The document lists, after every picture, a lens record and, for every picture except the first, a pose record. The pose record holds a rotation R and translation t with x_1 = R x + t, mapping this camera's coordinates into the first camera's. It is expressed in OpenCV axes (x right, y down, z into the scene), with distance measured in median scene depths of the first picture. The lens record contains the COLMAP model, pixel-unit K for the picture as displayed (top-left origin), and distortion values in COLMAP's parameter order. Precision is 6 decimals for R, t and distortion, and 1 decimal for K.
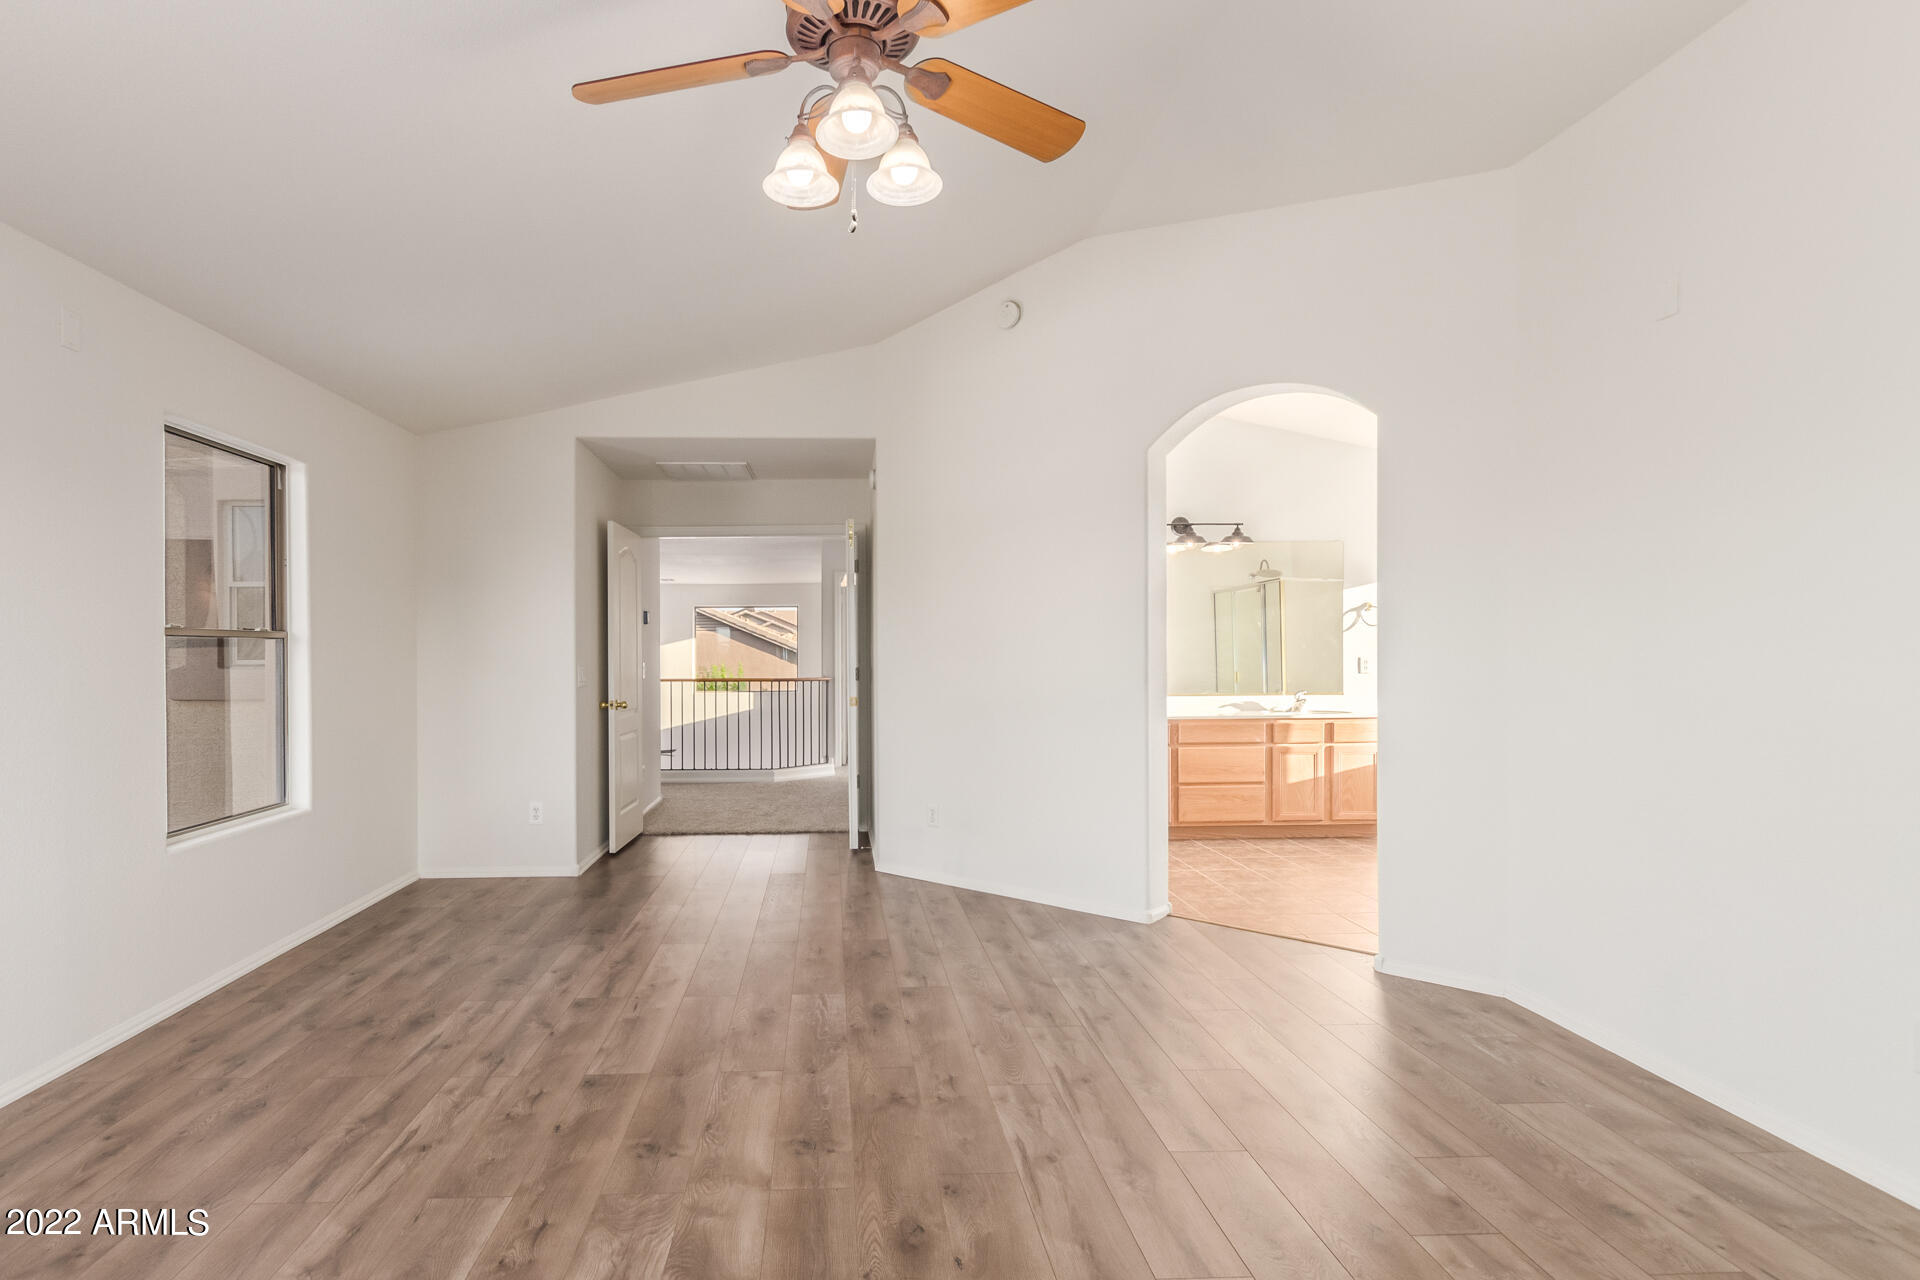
lens RADIAL K [[869.1, 0, 963.7], [0, 869.1, 659.4], [0, 0, 1]] dist [0.002854, 0.000688]
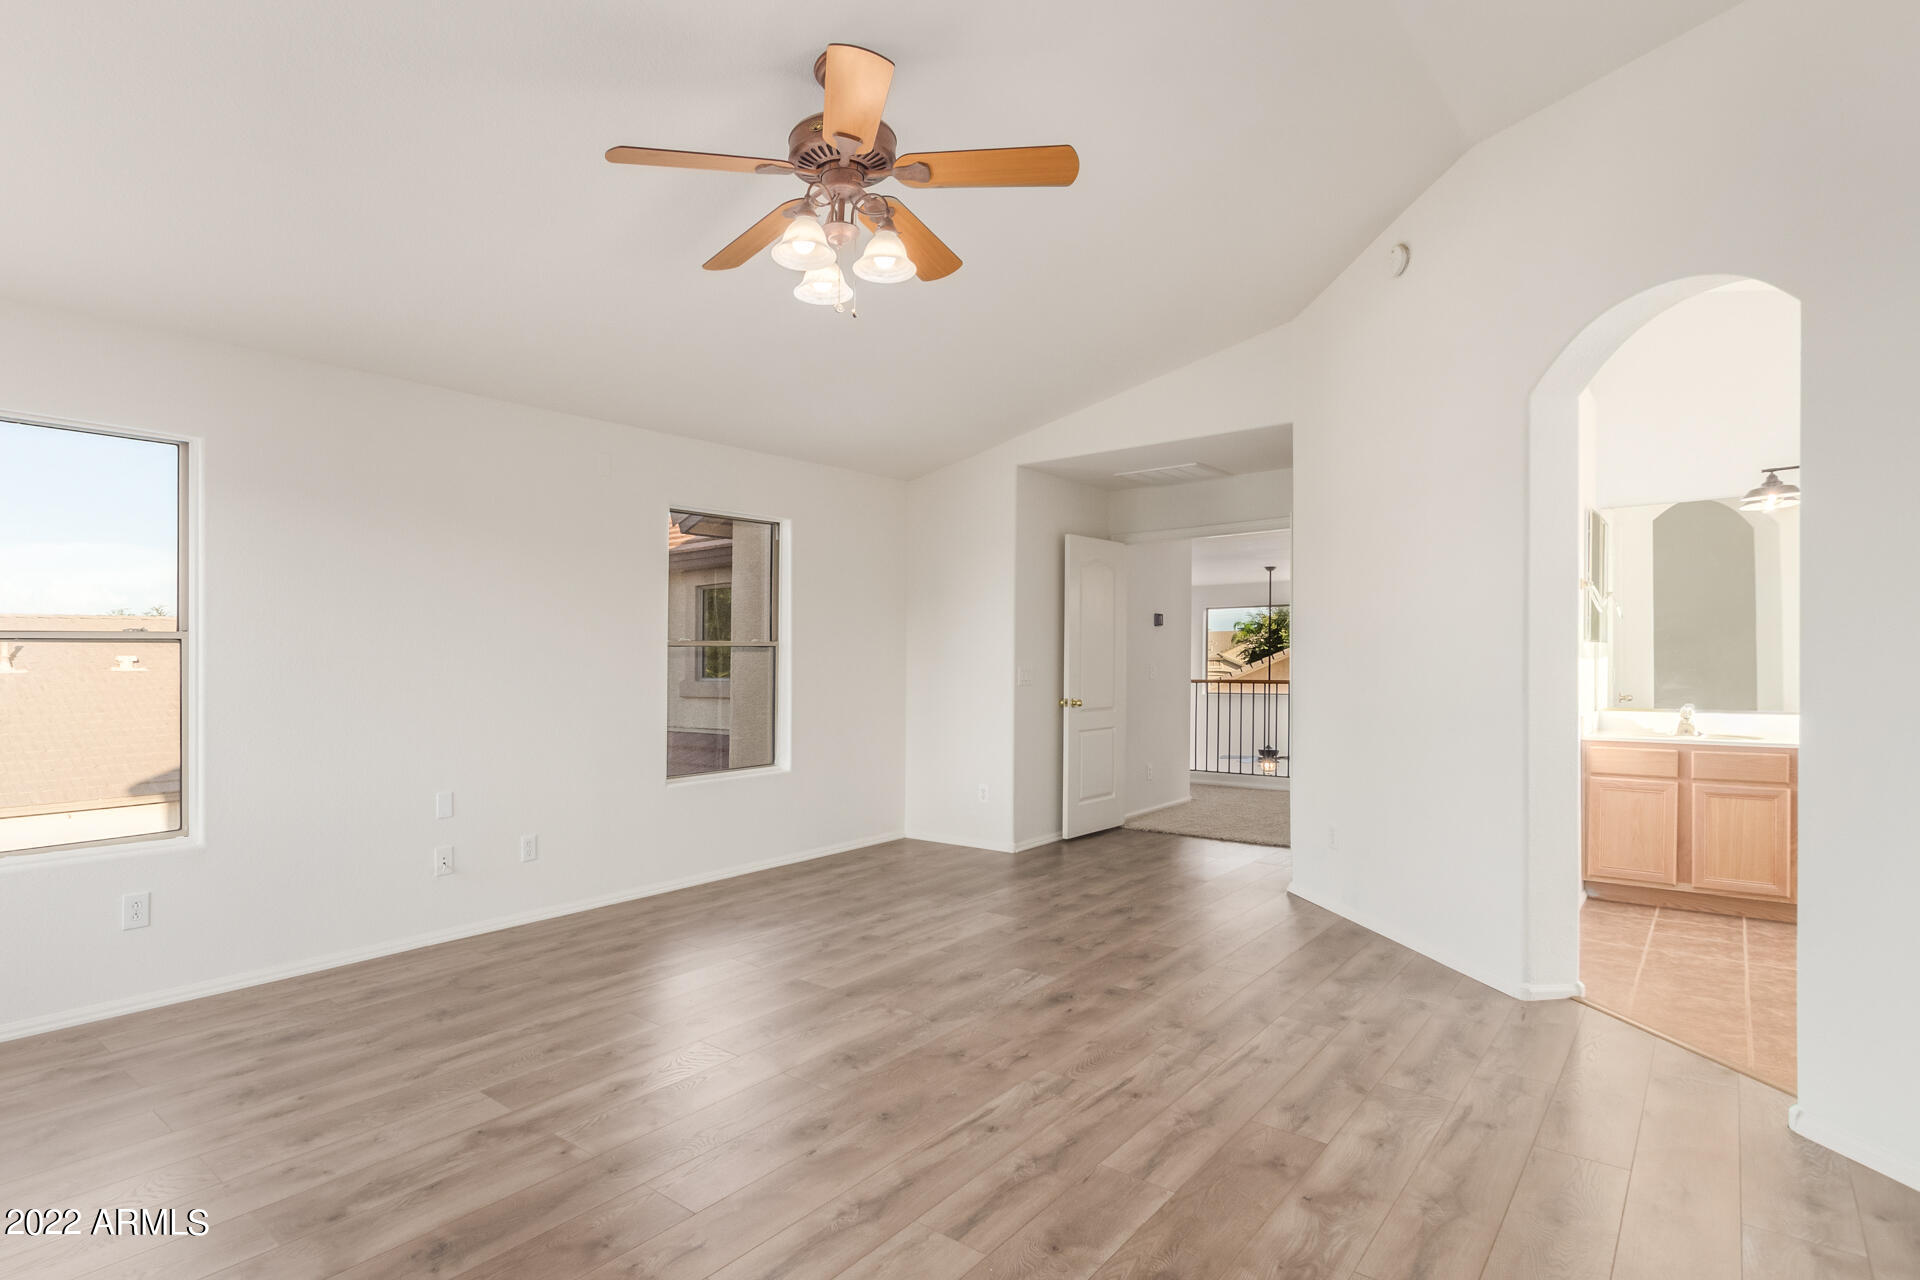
lens RADIAL K [[910.8, 0, 960.0], [0, 910.8, 640.0], [0, 0, 1]] dist [0.000186, 0.000097]
pose [[0.782837, -0.013141, -0.622089, 0.355296], [-0.000678, 0.999758, -0.021972, -0.001777], [0.622227, 0.017622, 0.782638, 0.039742]]
